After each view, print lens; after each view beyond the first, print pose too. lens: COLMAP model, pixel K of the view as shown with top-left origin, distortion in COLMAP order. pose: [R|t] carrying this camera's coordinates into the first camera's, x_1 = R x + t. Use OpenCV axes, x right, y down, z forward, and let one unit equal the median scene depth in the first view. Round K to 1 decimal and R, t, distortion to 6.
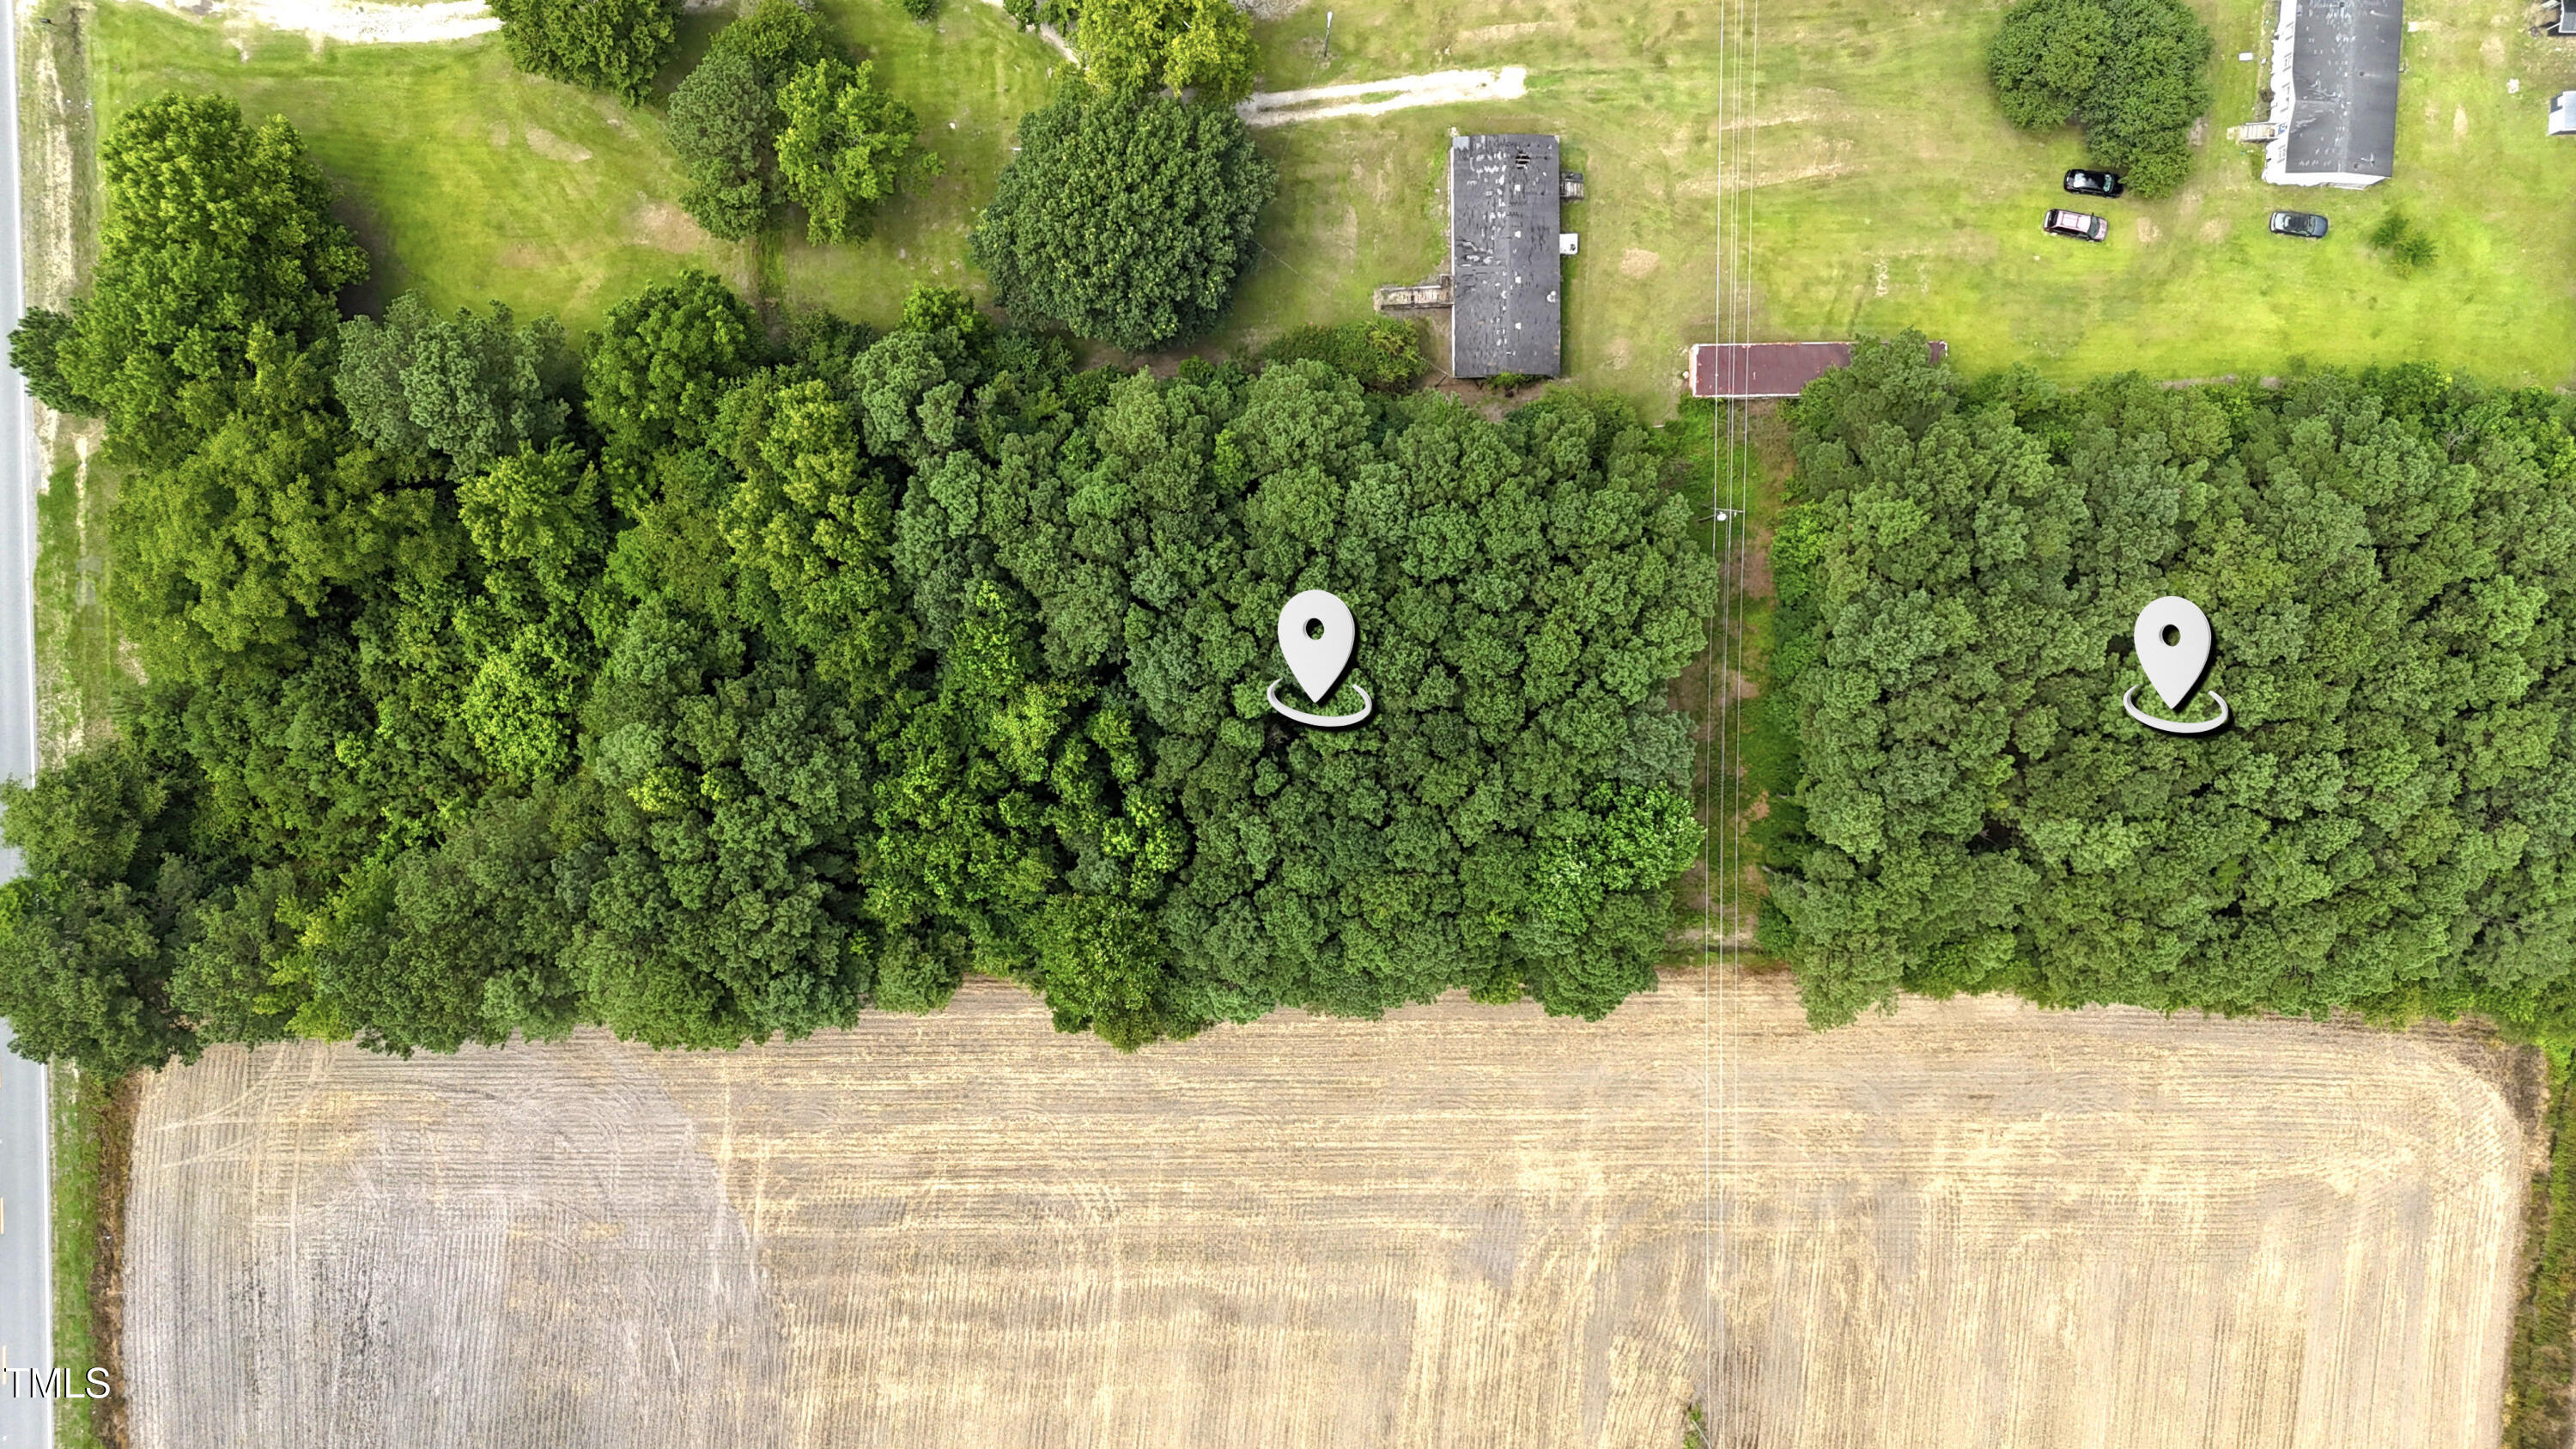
lens RADIAL K [[1854.8, 0, 1316.5], [0, 1854.8, 734.5], [0, 0, 1]] dist [0.073165, -0.085601]
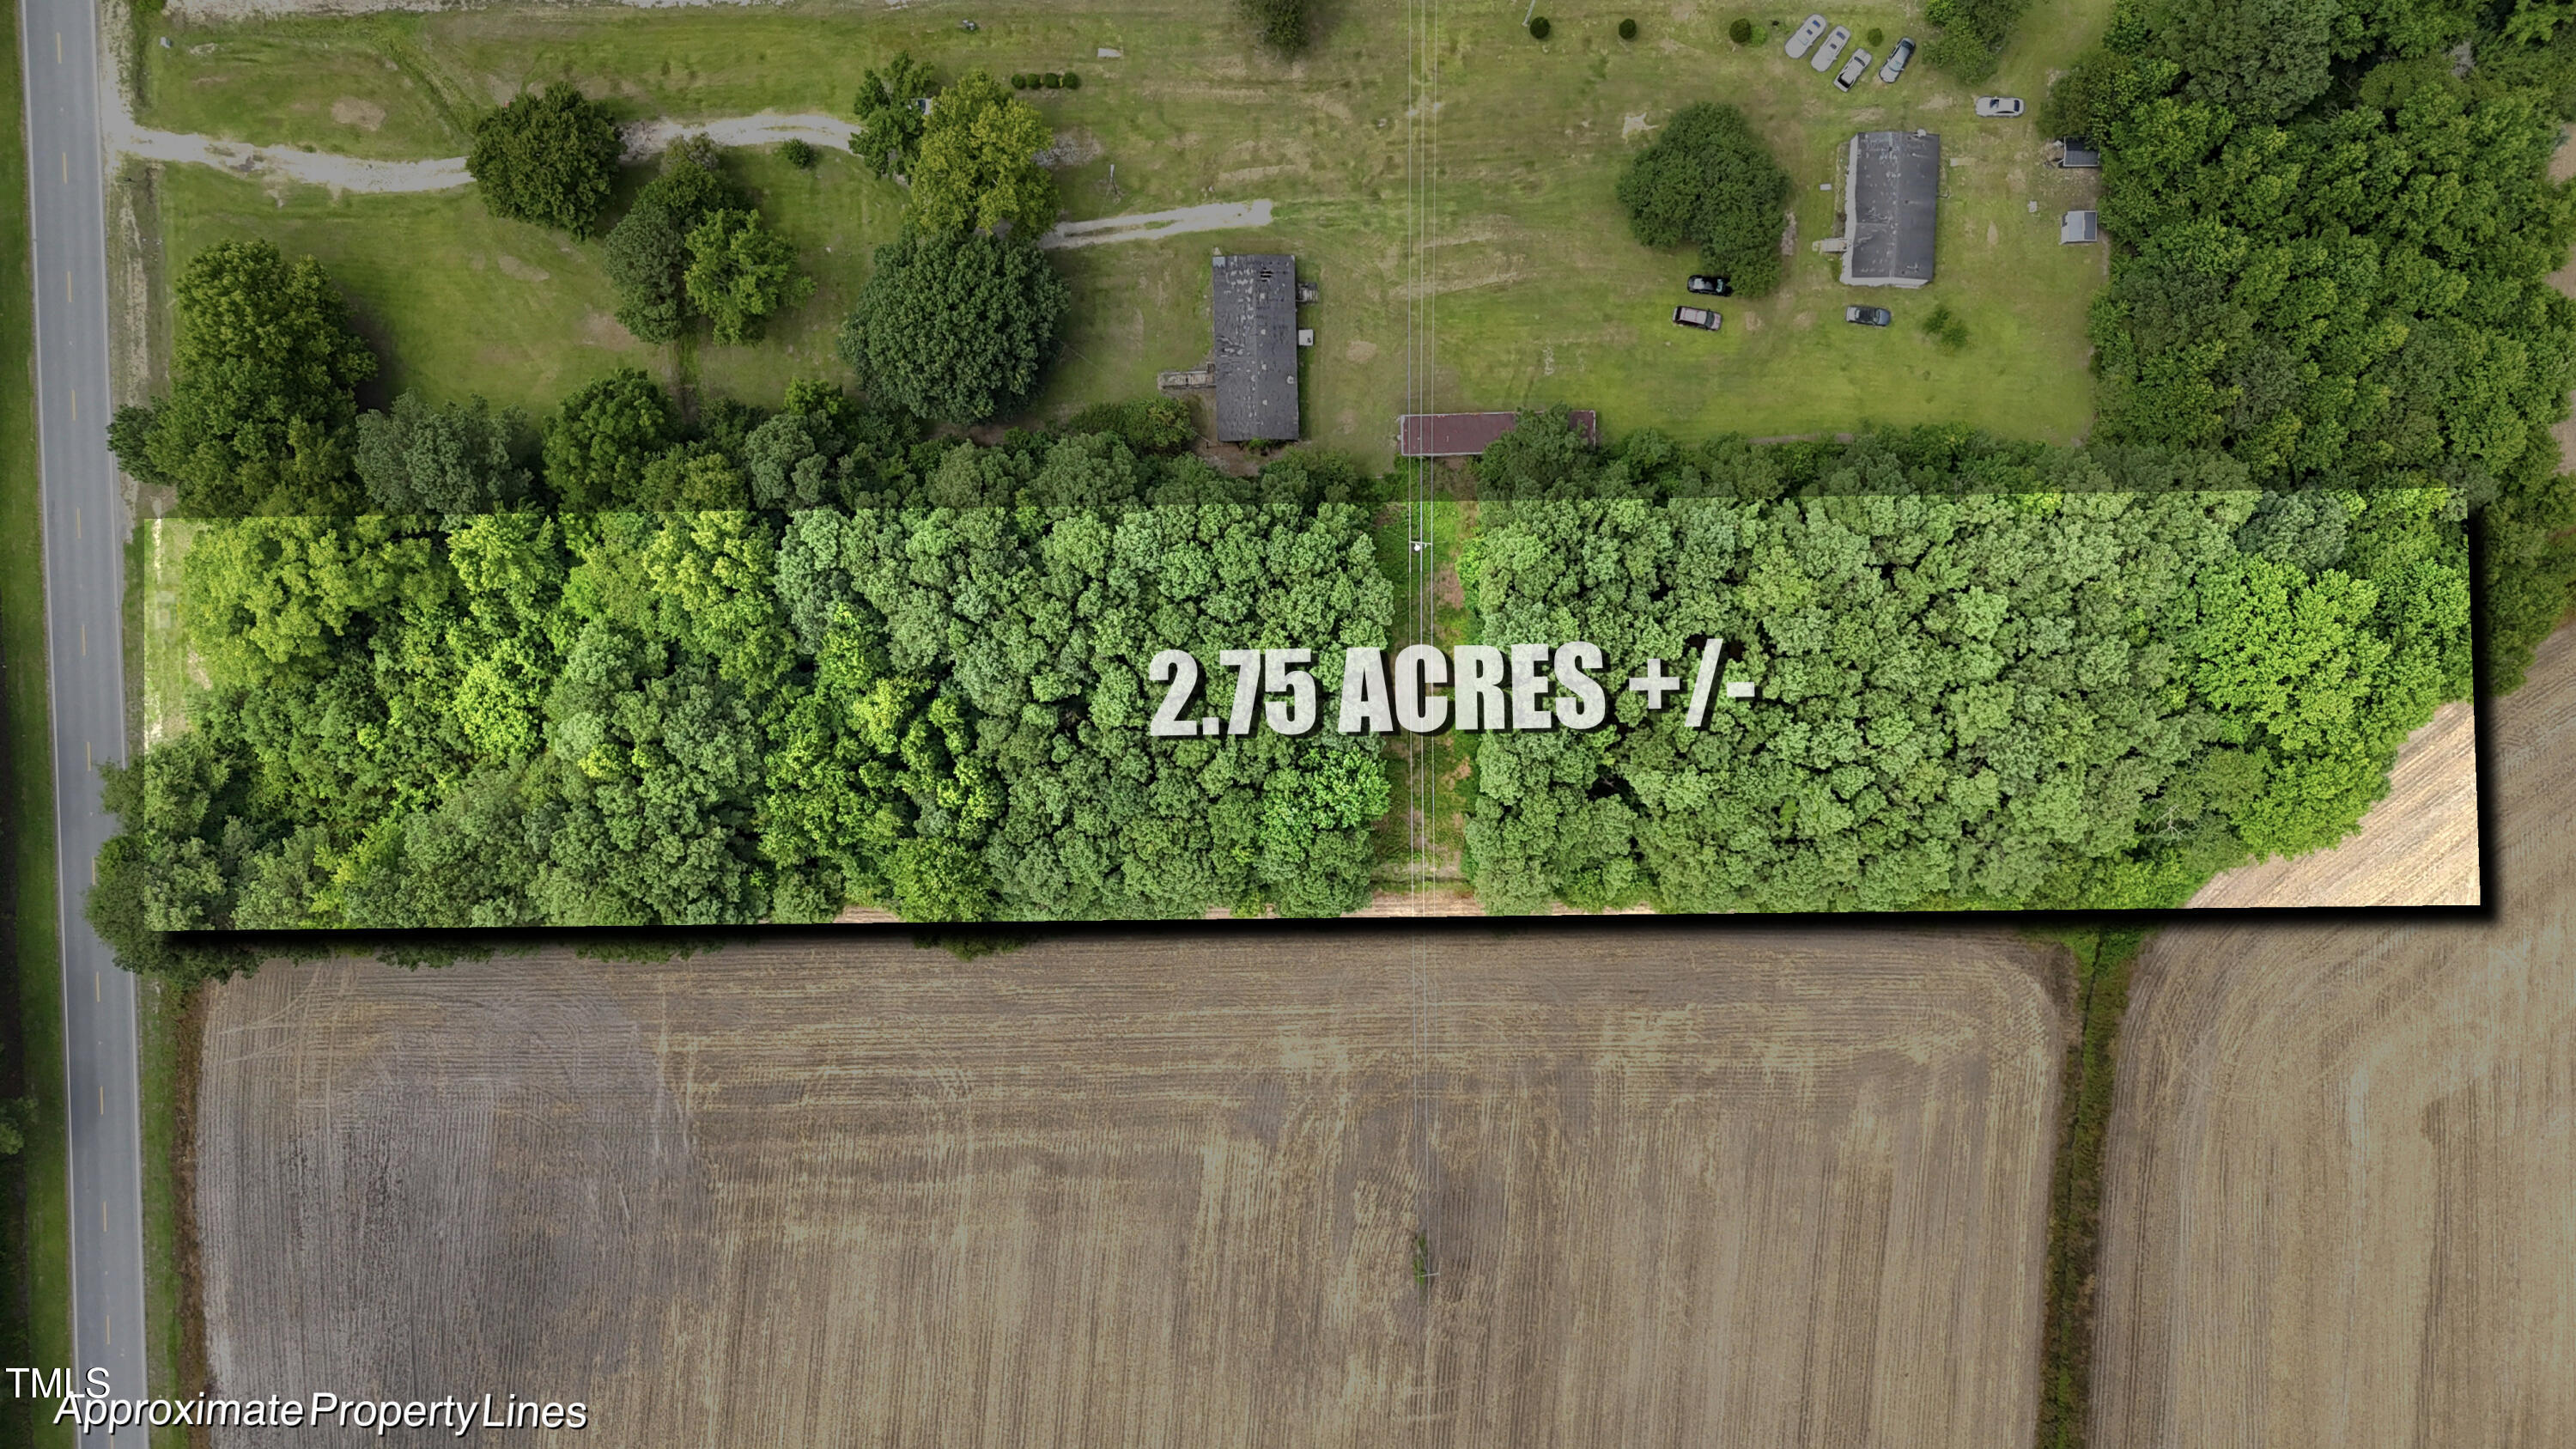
lens RADIAL K [[1854.8, 0, 1316.5], [0, 1854.8, 734.5], [0, 0, 1]] dist [0.073165, -0.085601]
pose [[0.999926, -0.012076, 0.001289, 0.151662], [0.012077, 0.999927, -0.000618, 0.016245], [-0.001282, 0.000634, 0.999999, -0.324906]]
